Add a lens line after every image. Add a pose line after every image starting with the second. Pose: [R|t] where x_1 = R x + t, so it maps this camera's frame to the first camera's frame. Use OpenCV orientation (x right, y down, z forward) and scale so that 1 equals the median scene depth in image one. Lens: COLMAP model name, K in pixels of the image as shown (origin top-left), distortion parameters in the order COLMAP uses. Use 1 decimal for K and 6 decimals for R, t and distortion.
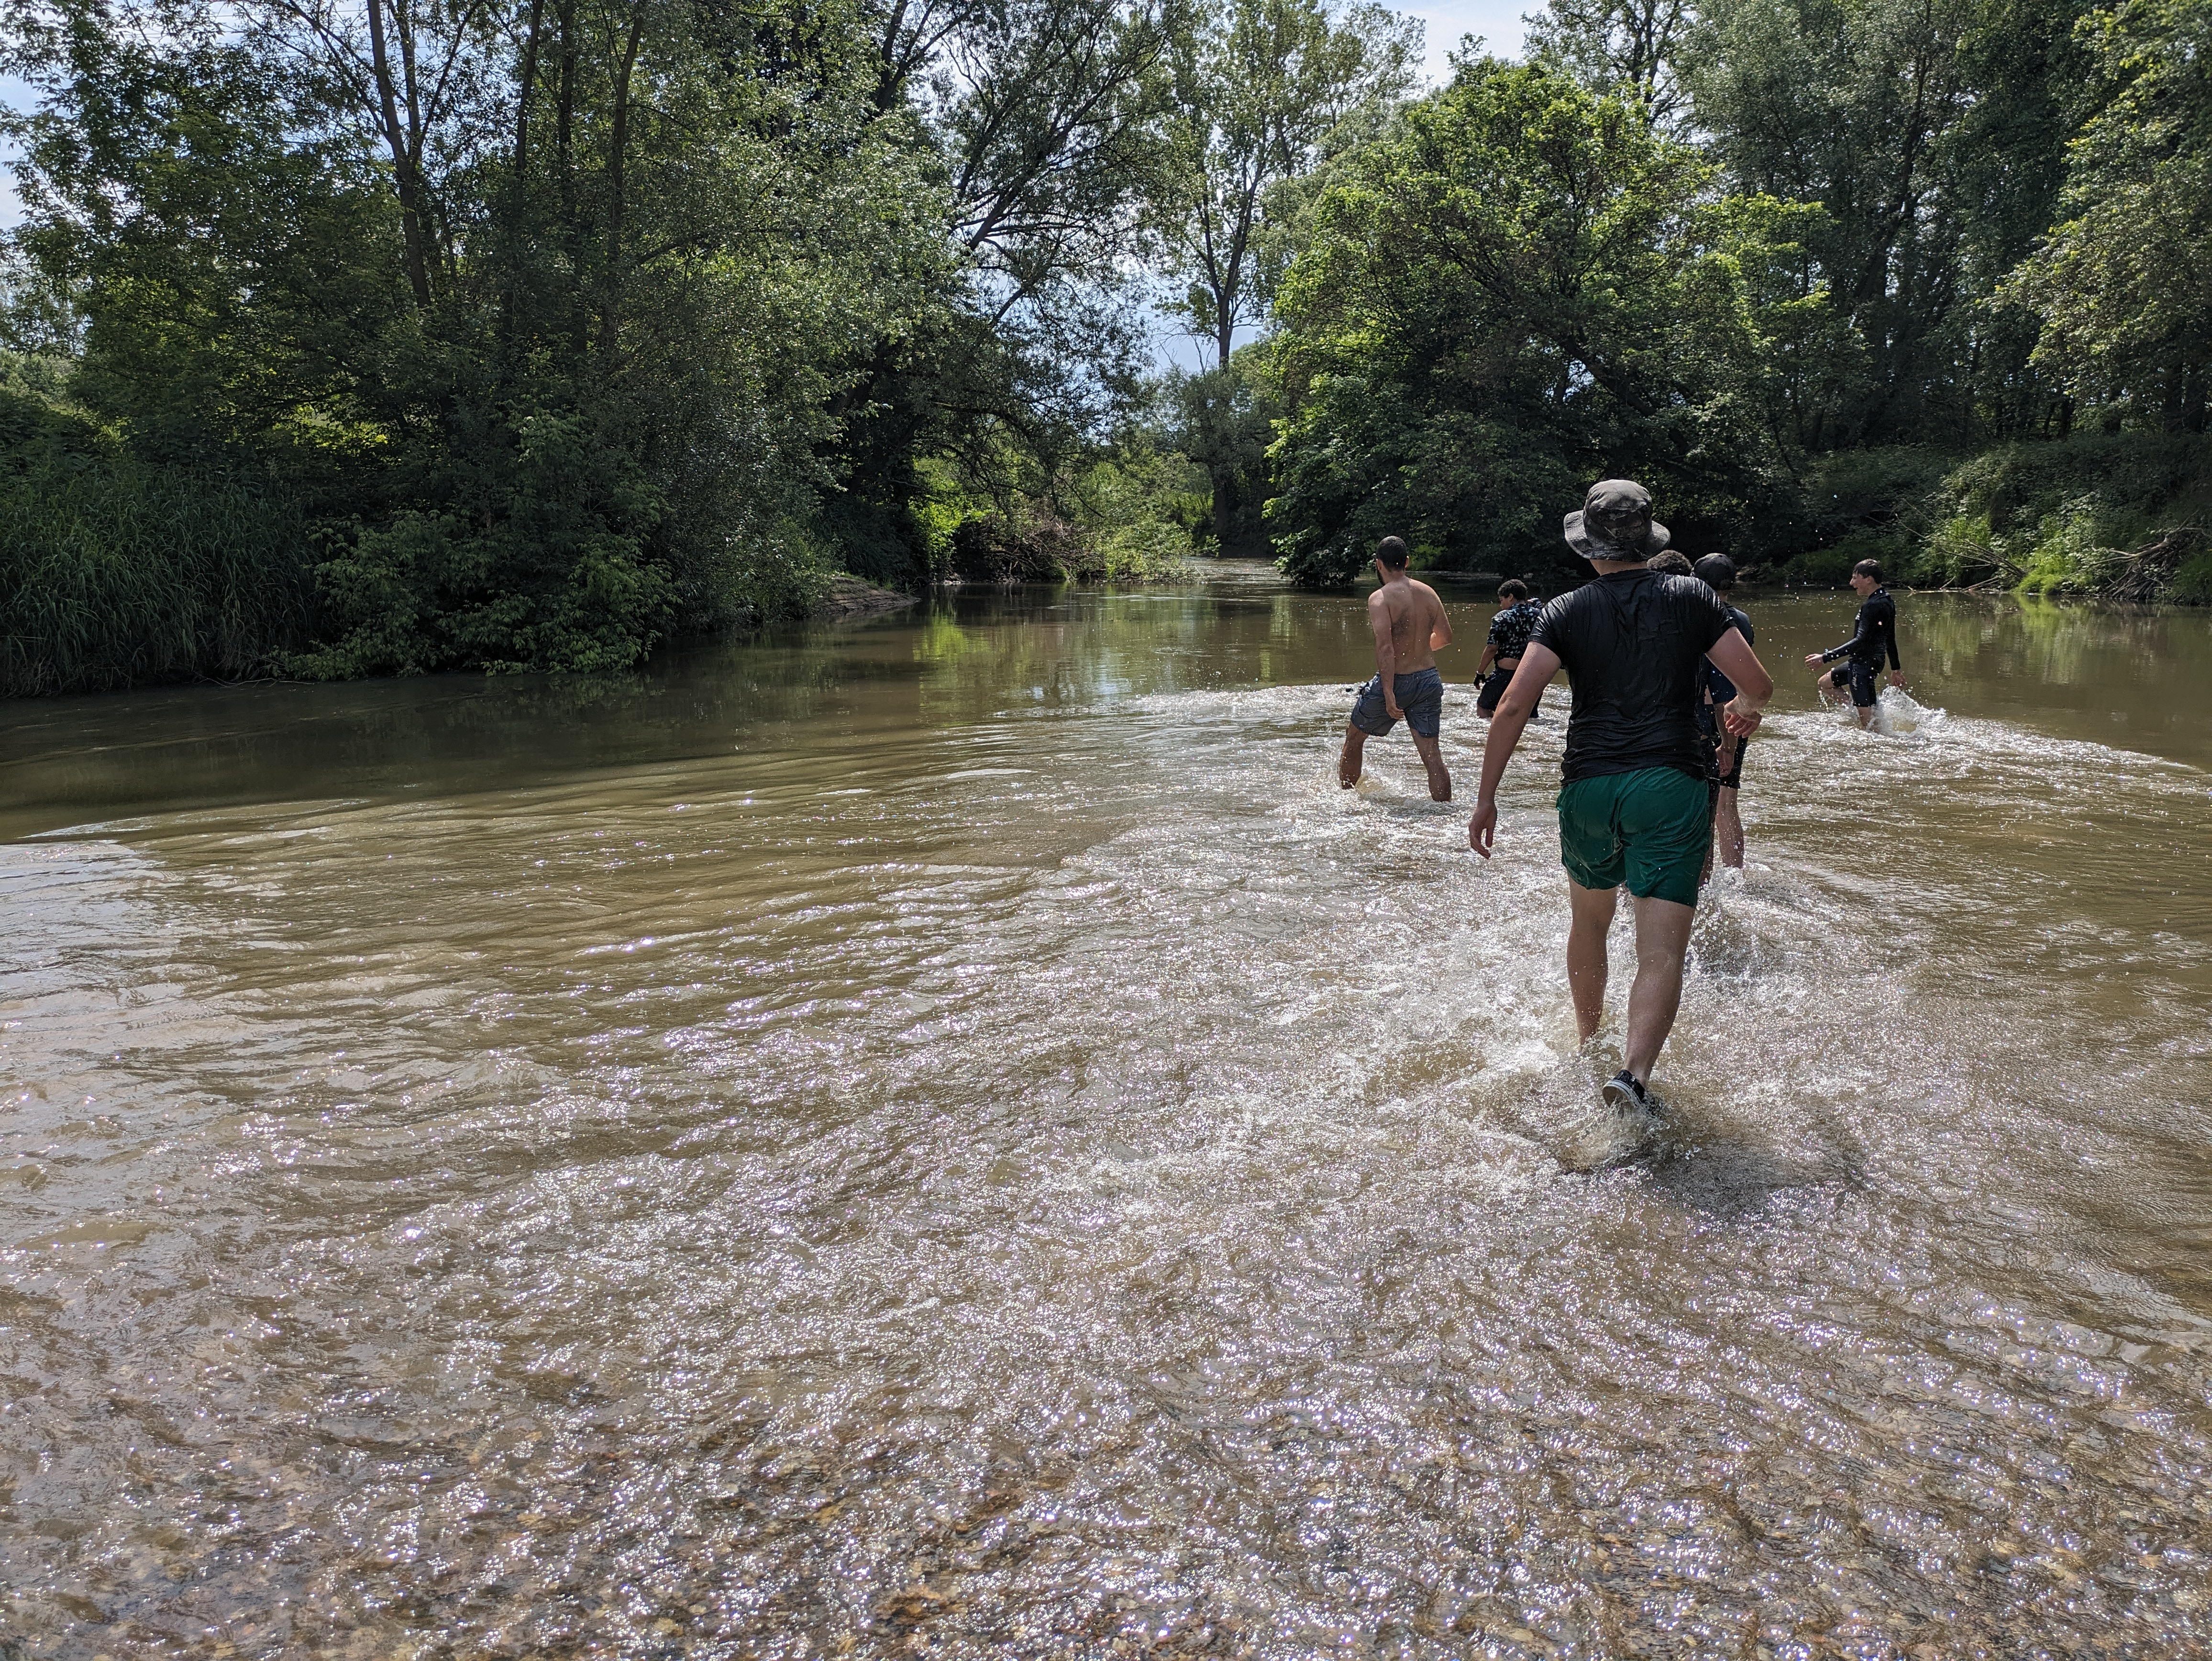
lens RADIAL K [[1637.0, 0, 1113.6], [0, 1637.0, 838.1], [0, 0, 1]] dist [0.059406, -0.060045]
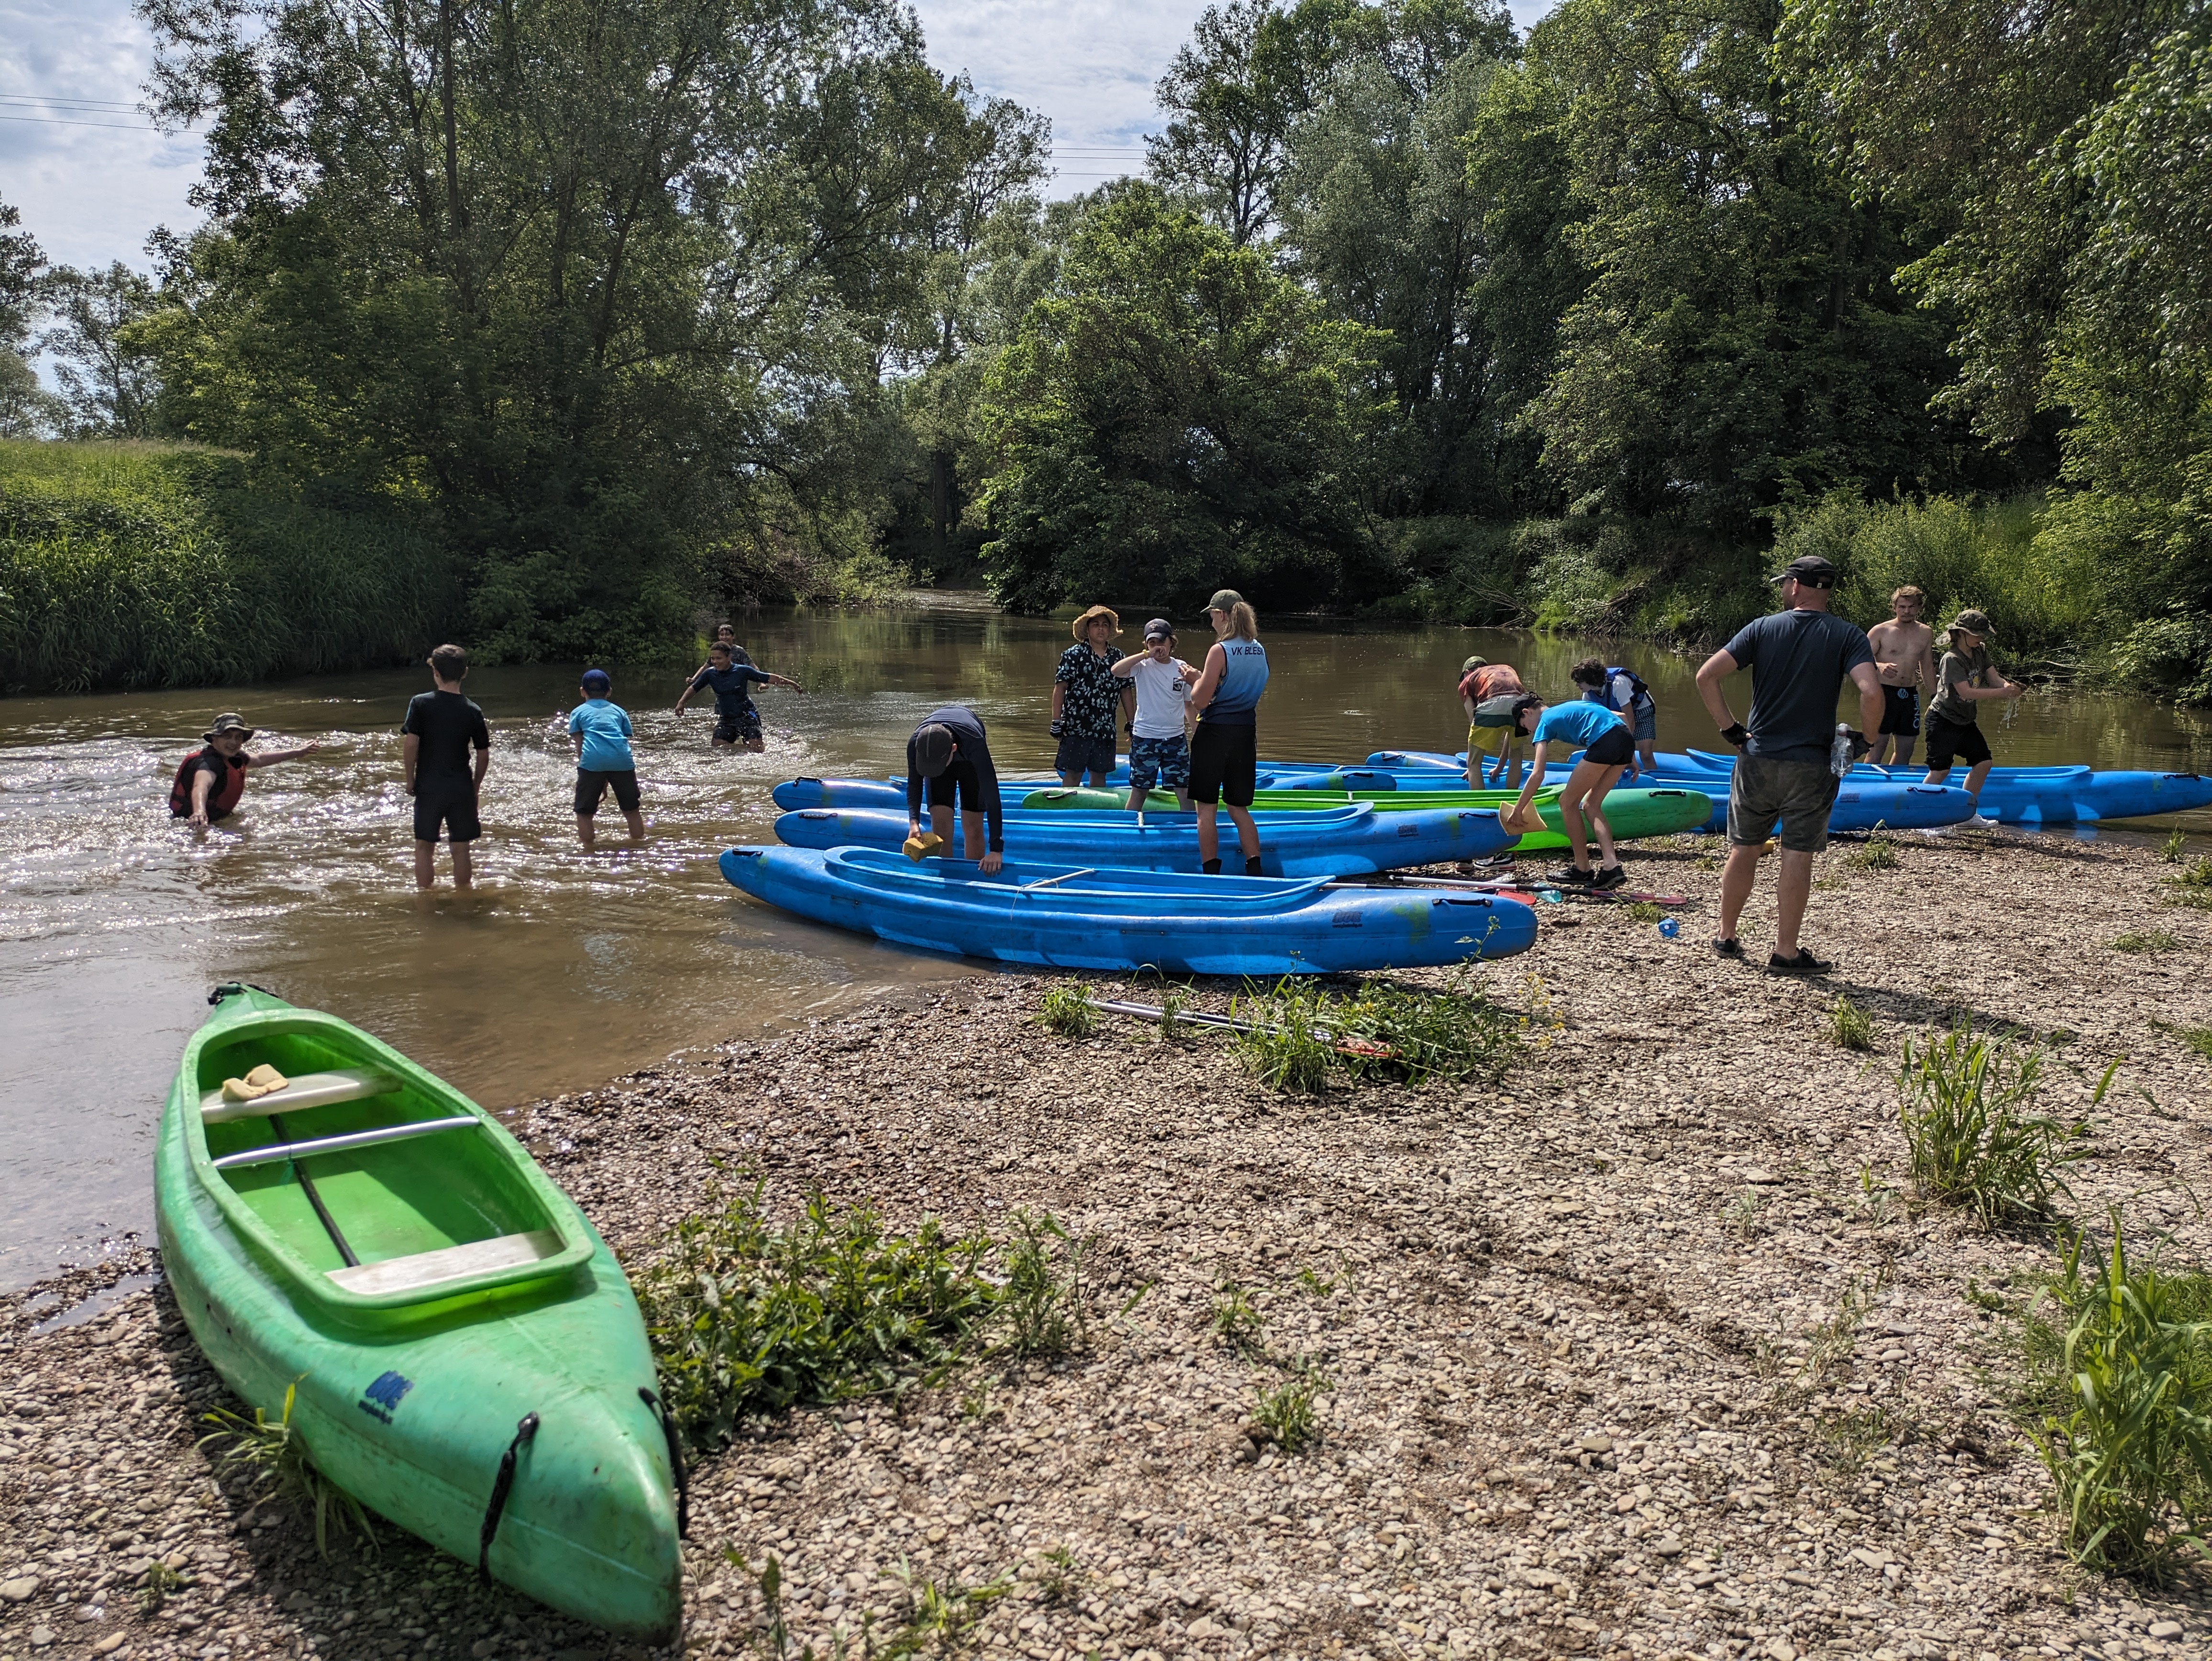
lens RADIAL K [[1637.0, 0, 1113.6], [0, 1637.0, 838.1], [0, 0, 1]] dist [0.059406, -0.060045]
pose [[0.969517, -0.014024, 0.244621, -0.107364], [0.018070, 0.999734, -0.014307, 0.031256], [-0.244355, 0.018291, 0.969513, -0.194542]]
